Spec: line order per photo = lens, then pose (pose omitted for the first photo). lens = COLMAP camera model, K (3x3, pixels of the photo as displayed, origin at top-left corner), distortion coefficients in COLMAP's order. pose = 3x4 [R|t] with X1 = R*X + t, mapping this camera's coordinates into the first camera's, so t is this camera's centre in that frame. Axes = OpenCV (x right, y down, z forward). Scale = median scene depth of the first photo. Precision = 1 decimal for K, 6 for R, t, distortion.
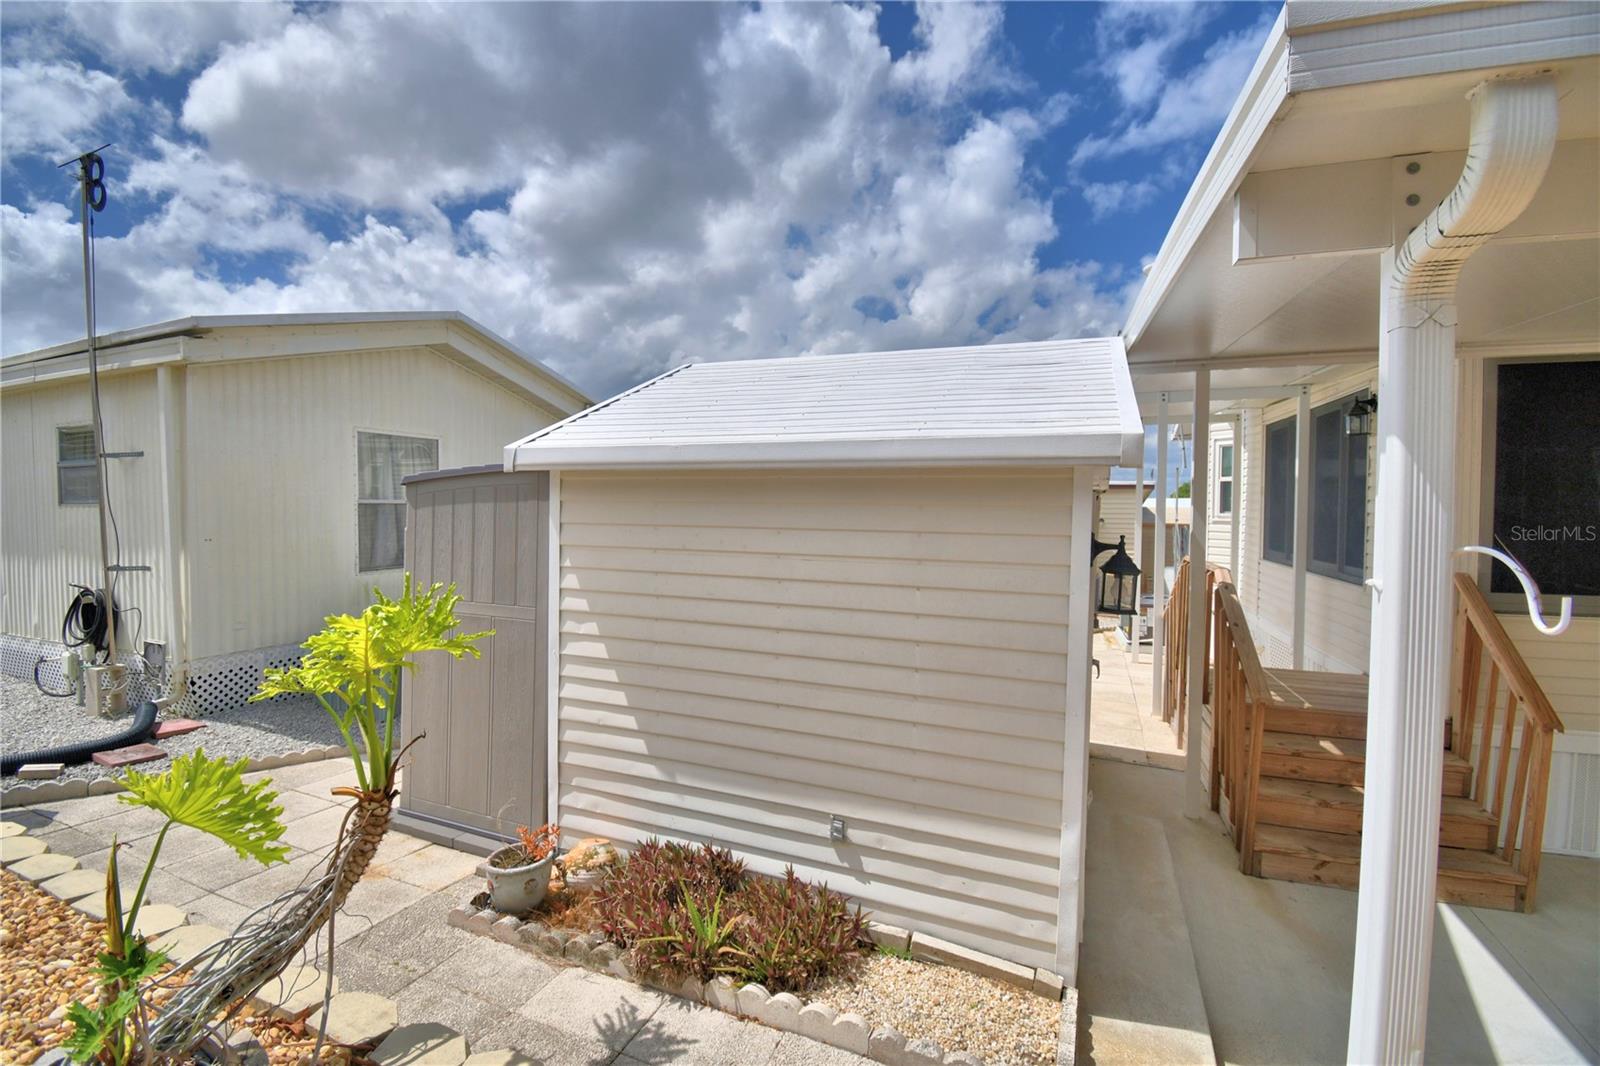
lens RADIAL K [[701.8, 0, 793.5], [0, 701.8, 532.1], [0, 0, 1]] dist [0.023343, -0.025891]
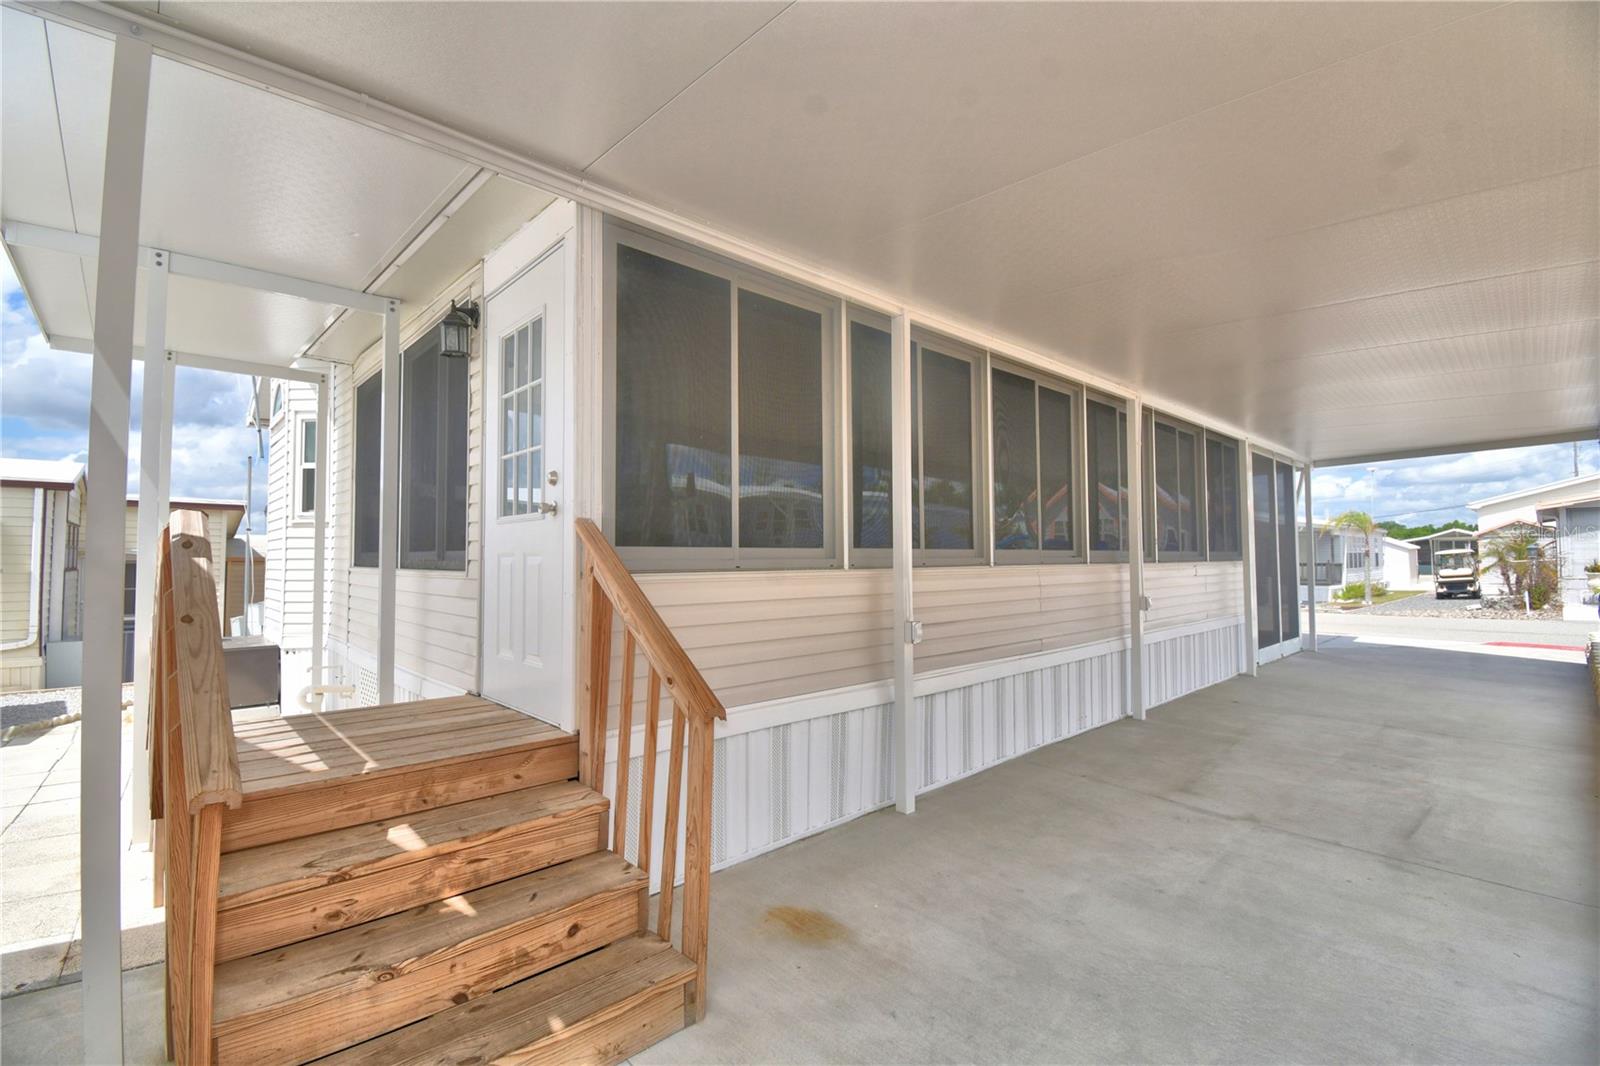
lens RADIAL K [[701.8, 0, 793.5], [0, 701.8, 532.1], [0, 0, 1]] dist [0.023343, -0.025891]
pose [[0.455101, 0.032961, 0.889830, 0.429933], [0.039842, 0.997560, -0.057328, 0.122504], [-0.889548, 0.061543, 0.452677, 0.504038]]
